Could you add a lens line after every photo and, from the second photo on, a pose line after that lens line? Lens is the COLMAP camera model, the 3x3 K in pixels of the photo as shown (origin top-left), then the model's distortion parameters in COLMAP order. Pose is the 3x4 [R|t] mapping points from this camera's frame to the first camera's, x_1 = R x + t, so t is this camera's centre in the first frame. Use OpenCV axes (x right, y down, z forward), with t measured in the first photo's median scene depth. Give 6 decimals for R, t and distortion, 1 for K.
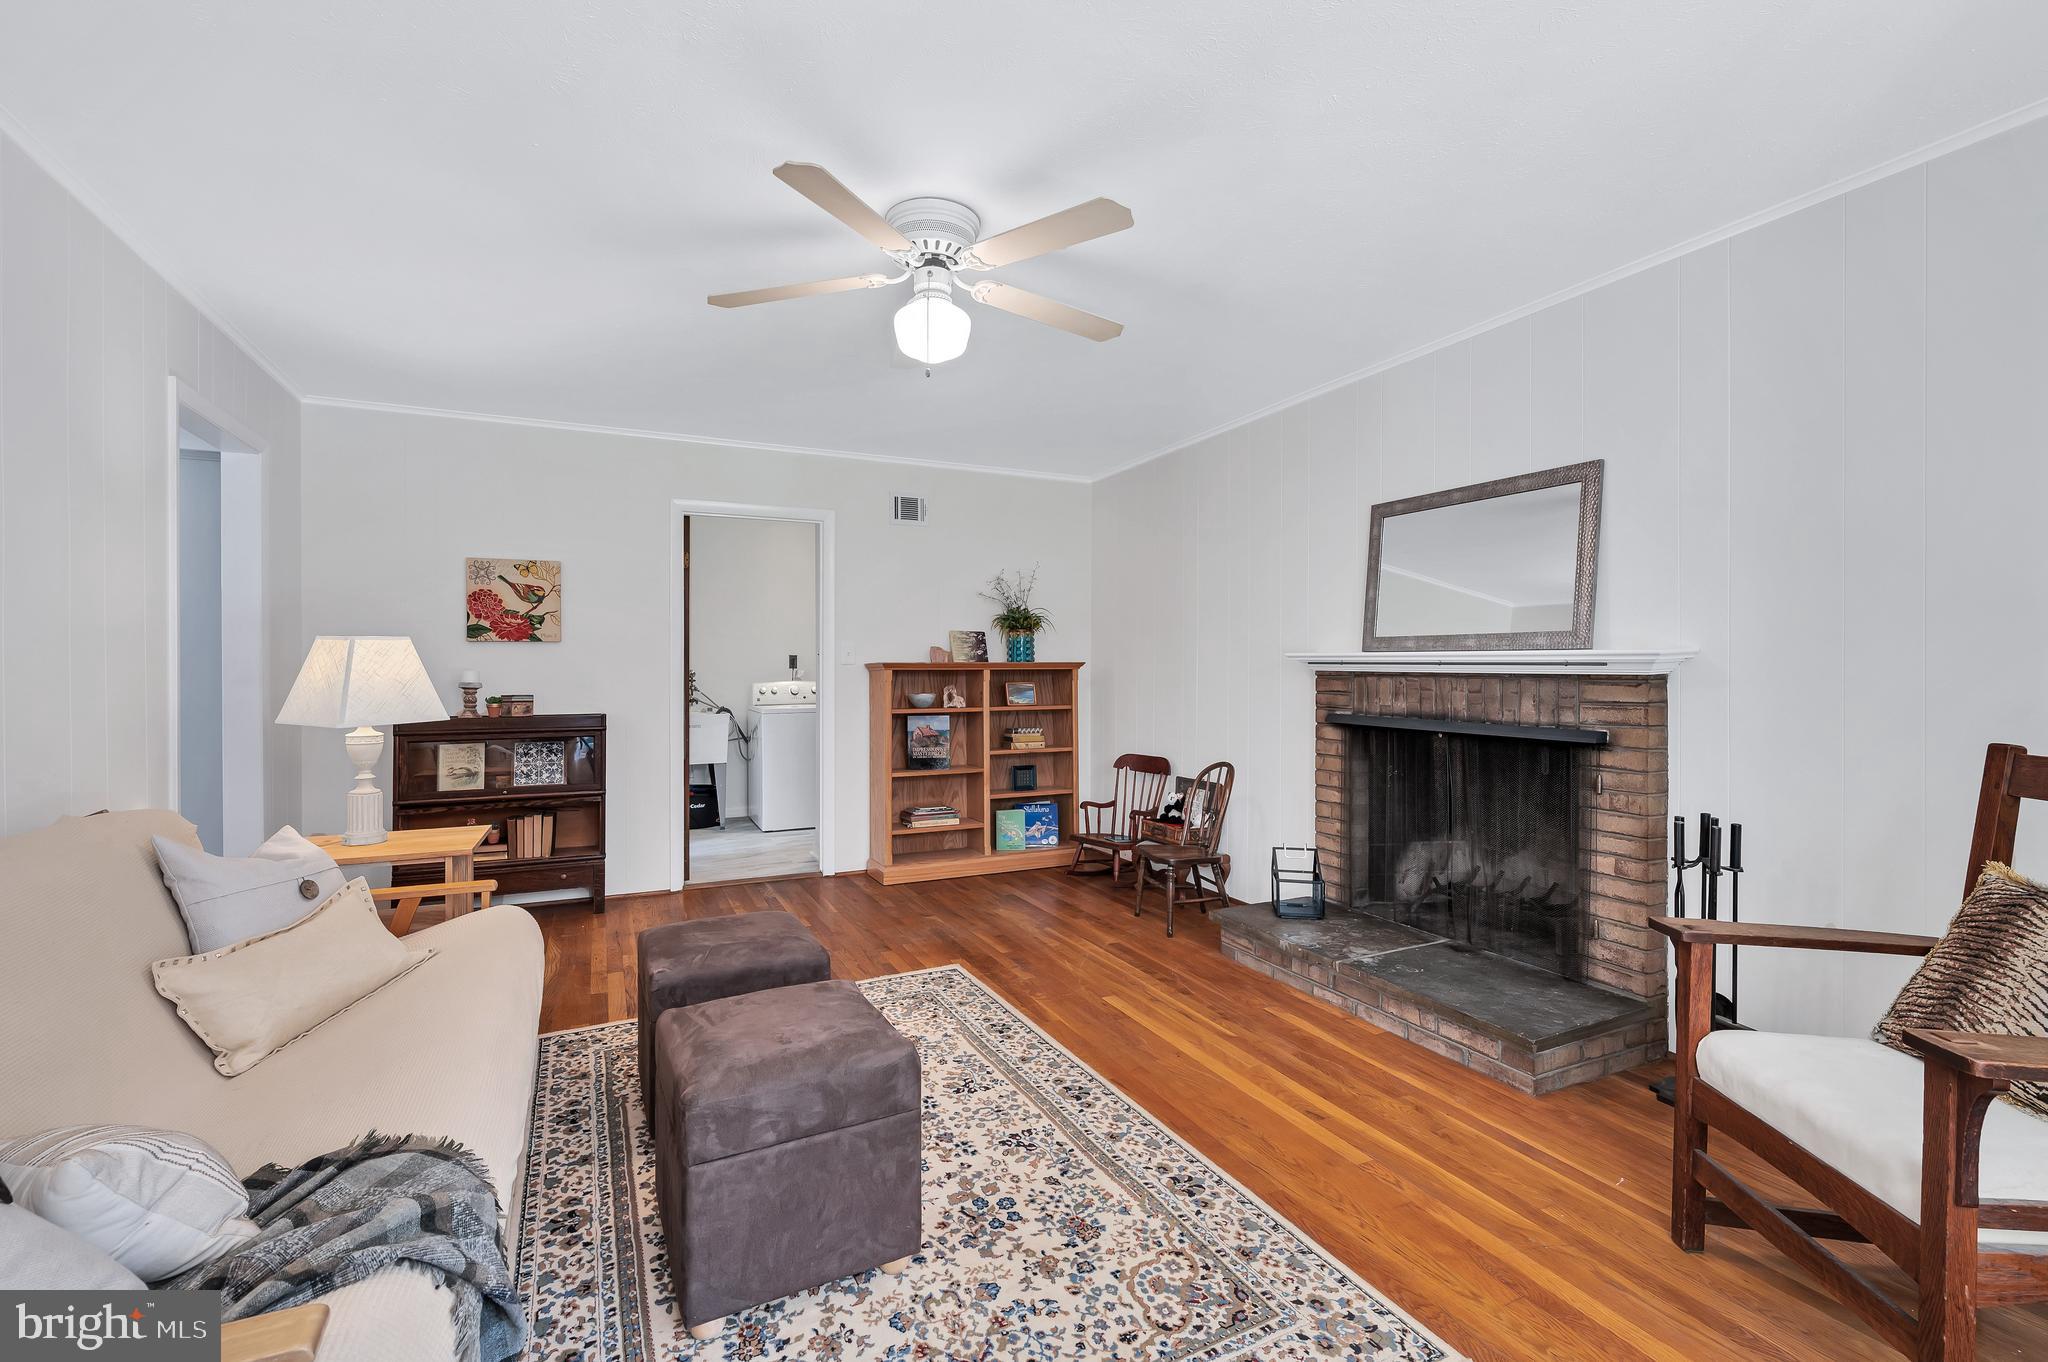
lens RADIAL K [[872.7, 0, 1015.3], [0, 872.7, 702.0], [0, 0, 1]] dist [-0.003150, 0.002260]
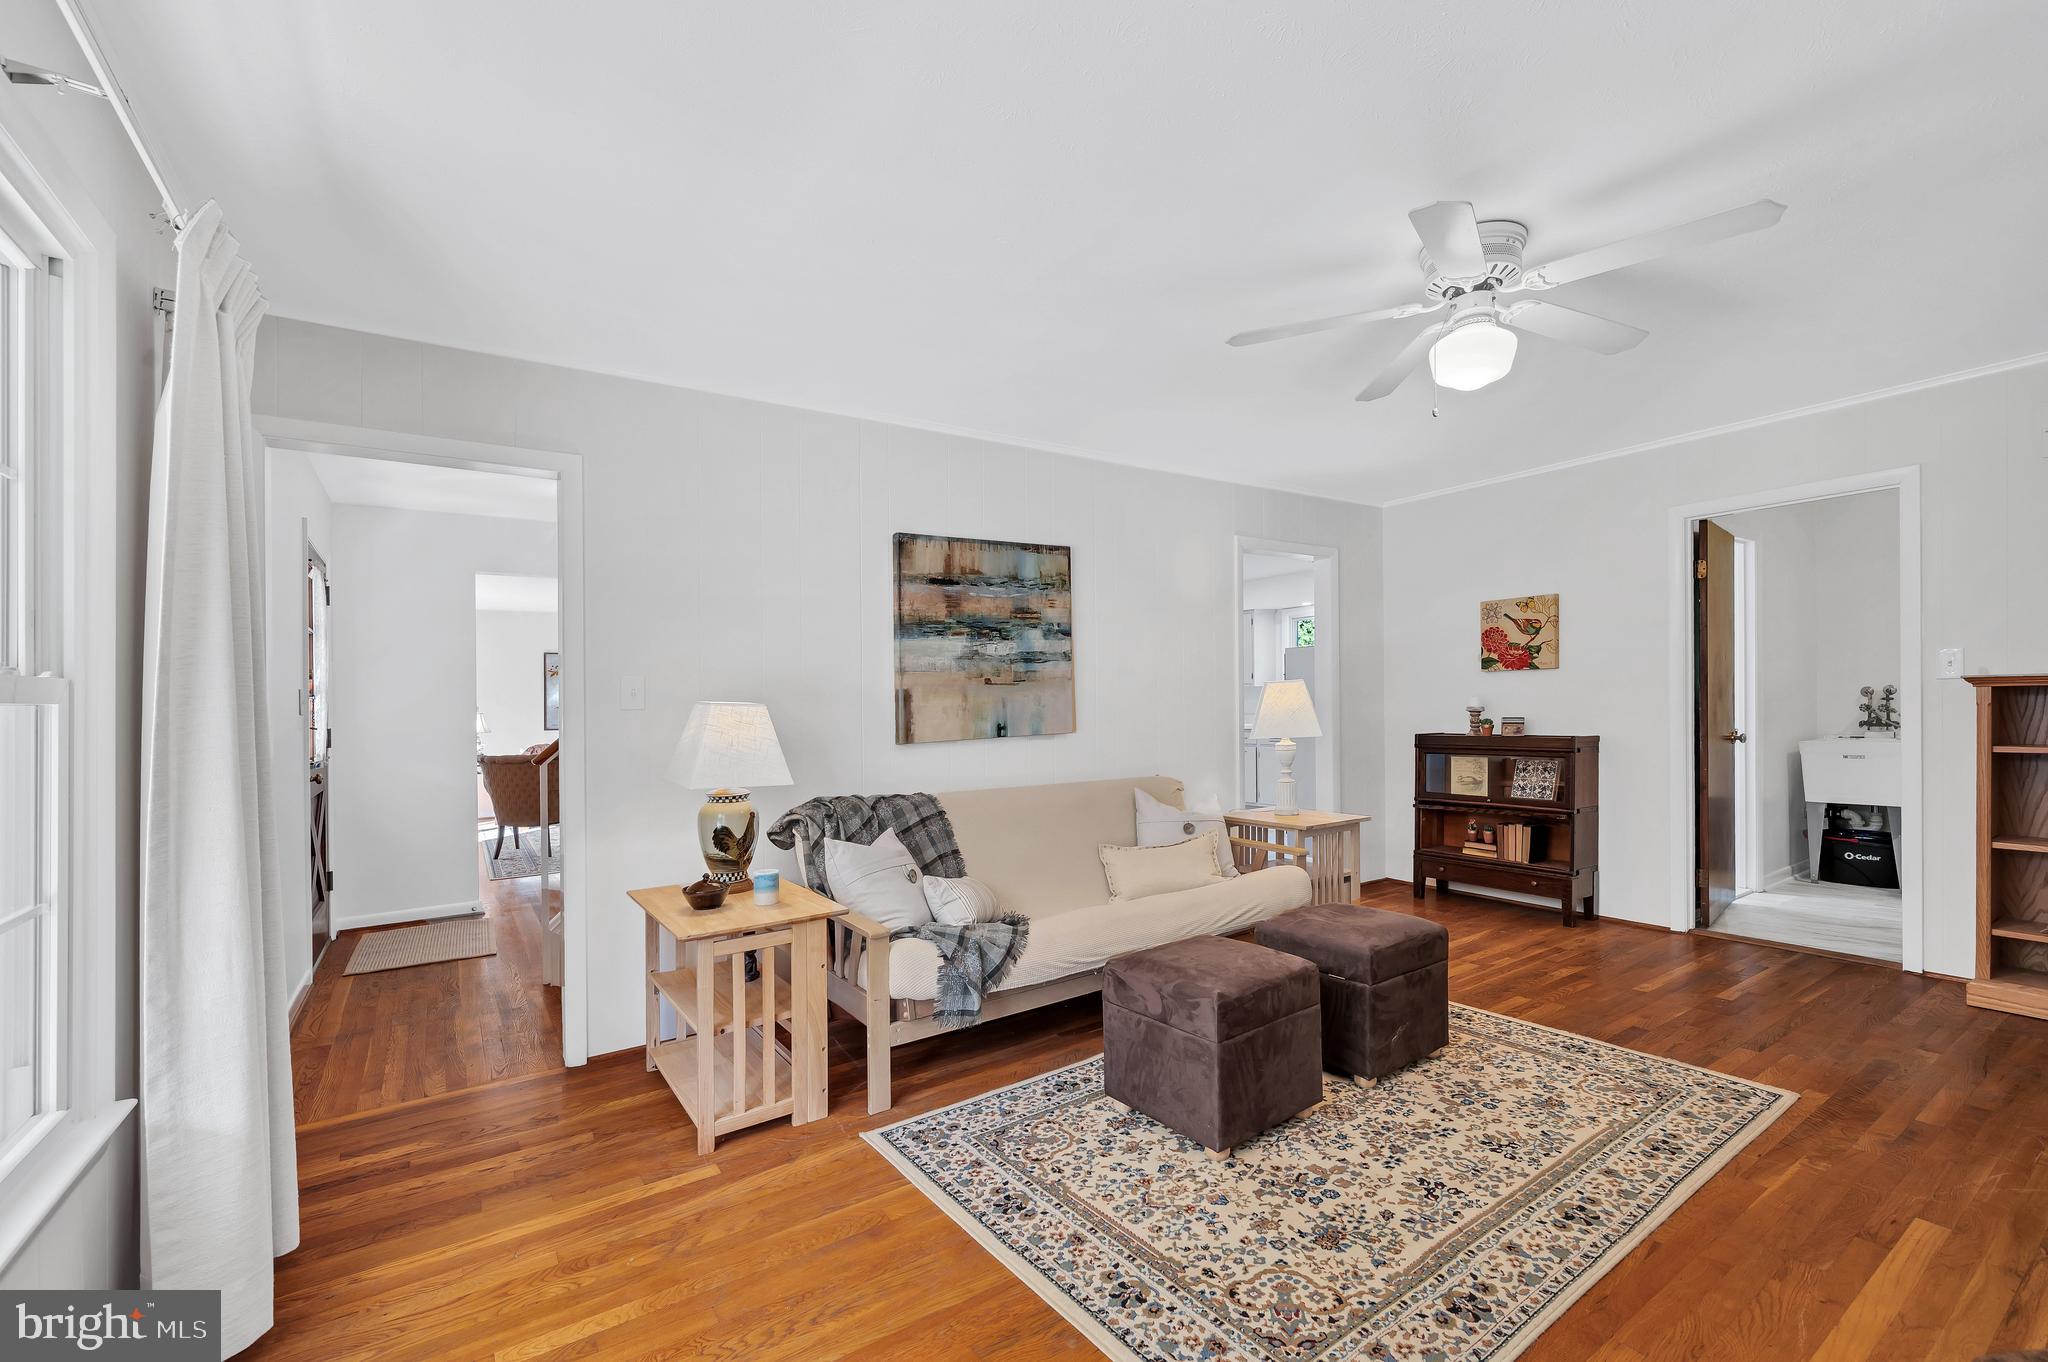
lens RADIAL K [[872.7, 0, 1029.5], [0, 872.7, 697.9], [0, 0, 1]] dist [-0.003150, 0.002260]
pose [[0.146042, -0.012814, -0.989195, 0.713070], [-0.006202, 0.999885, -0.013868, -0.020675], [0.989259, 0.008160, 0.145946, 0.321662]]
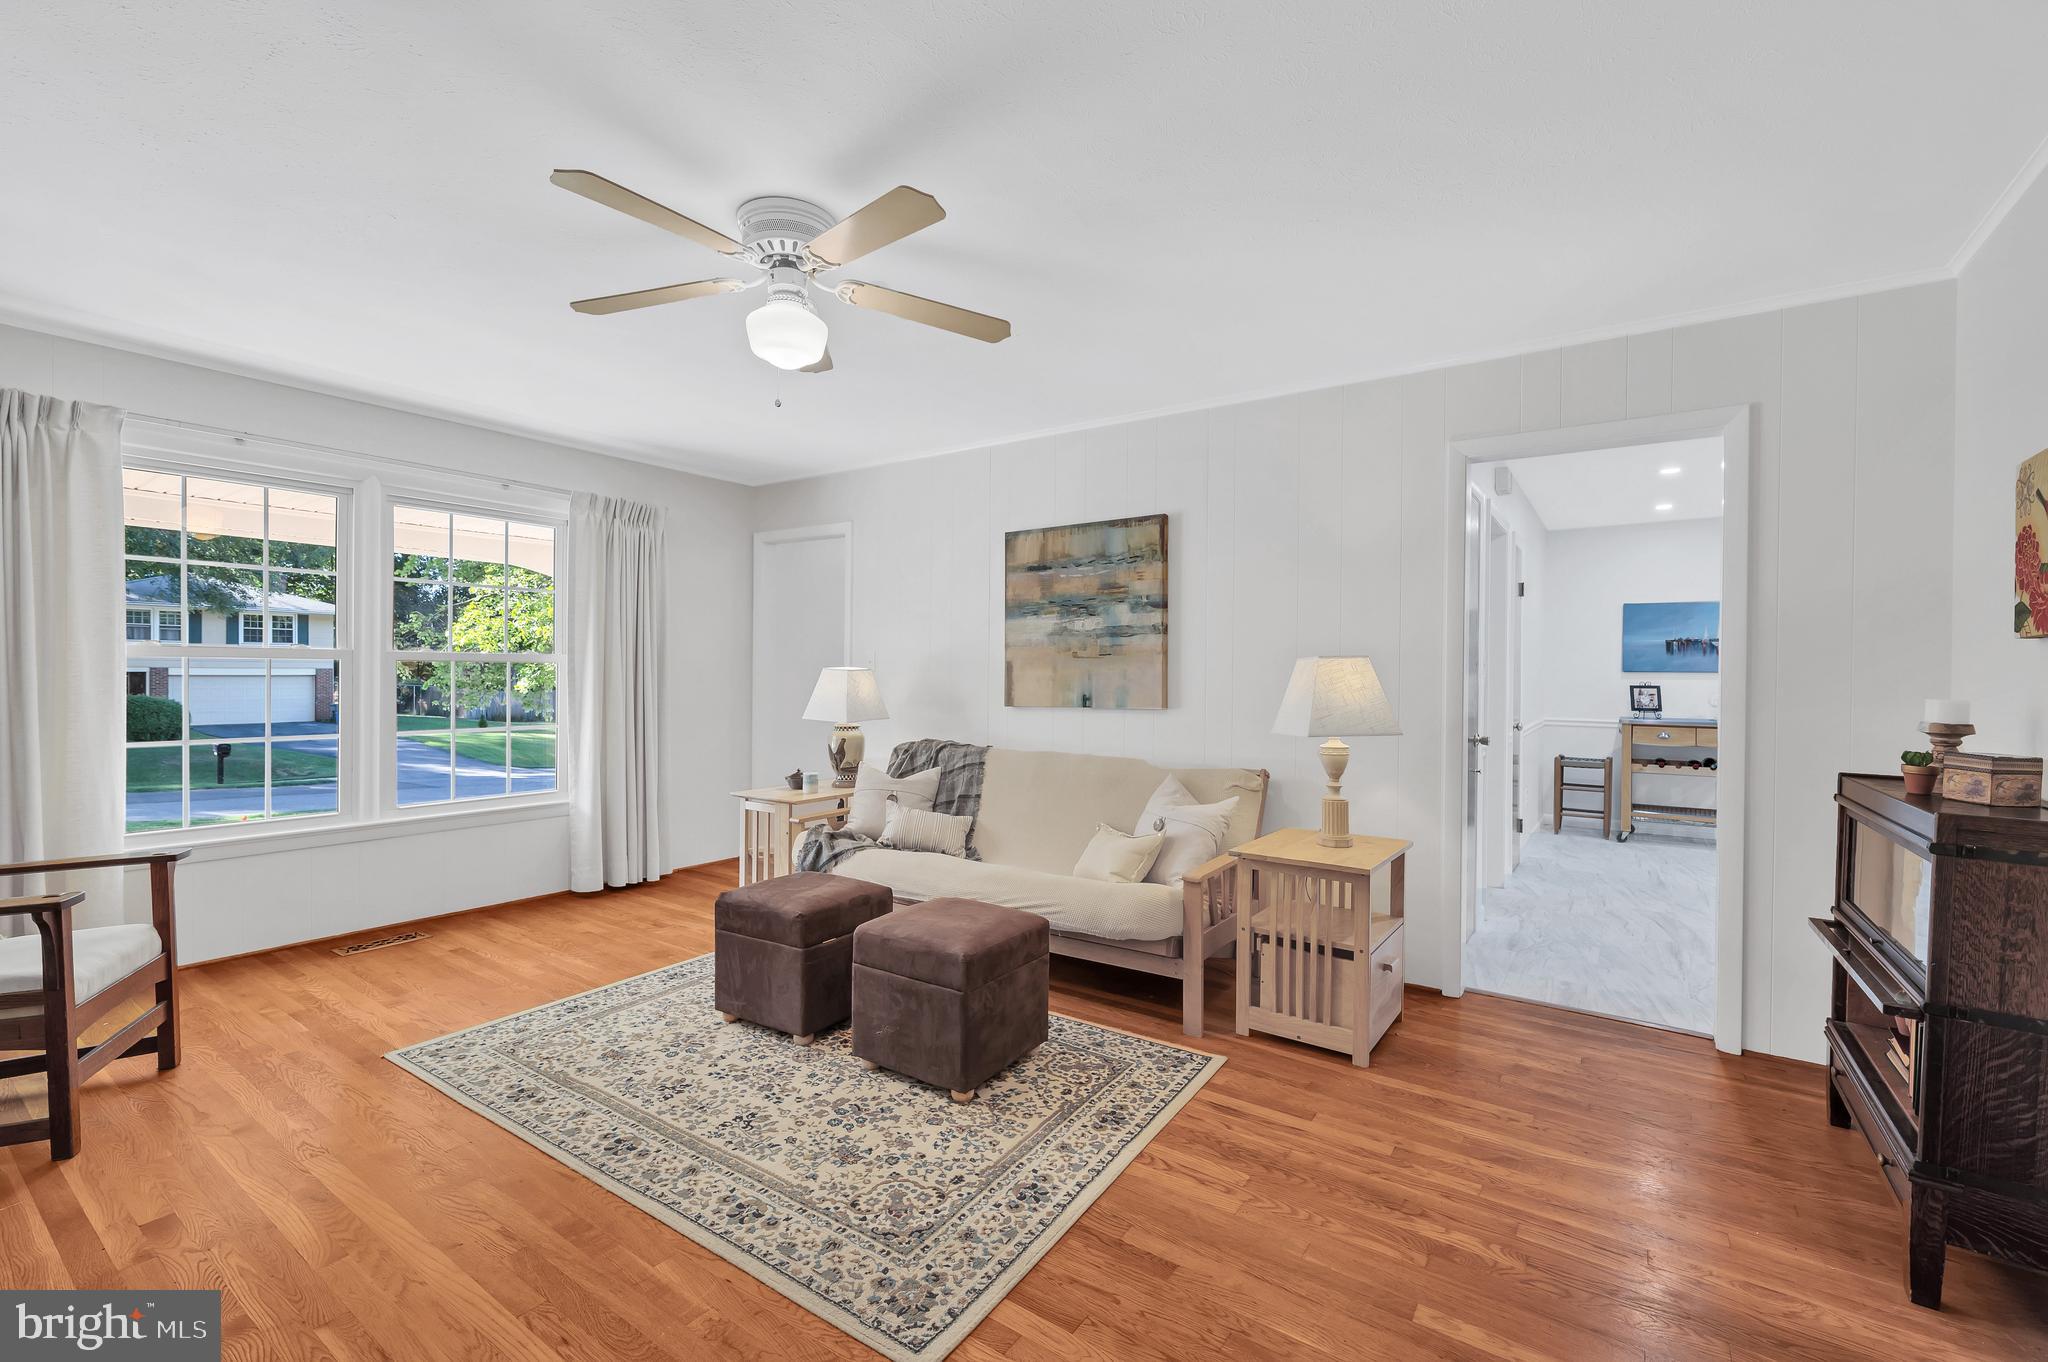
lens RADIAL K [[872.7, 0, 1028.7], [0, 872.7, 675.7], [0, 0, 1]] dist [-0.003150, 0.002260]
pose [[-0.869664, -0.006733, -0.493599, 0.134453], [-0.026961, 0.999062, 0.033874, -0.079967], [0.492908, 0.042767, -0.869030, 1.751125]]
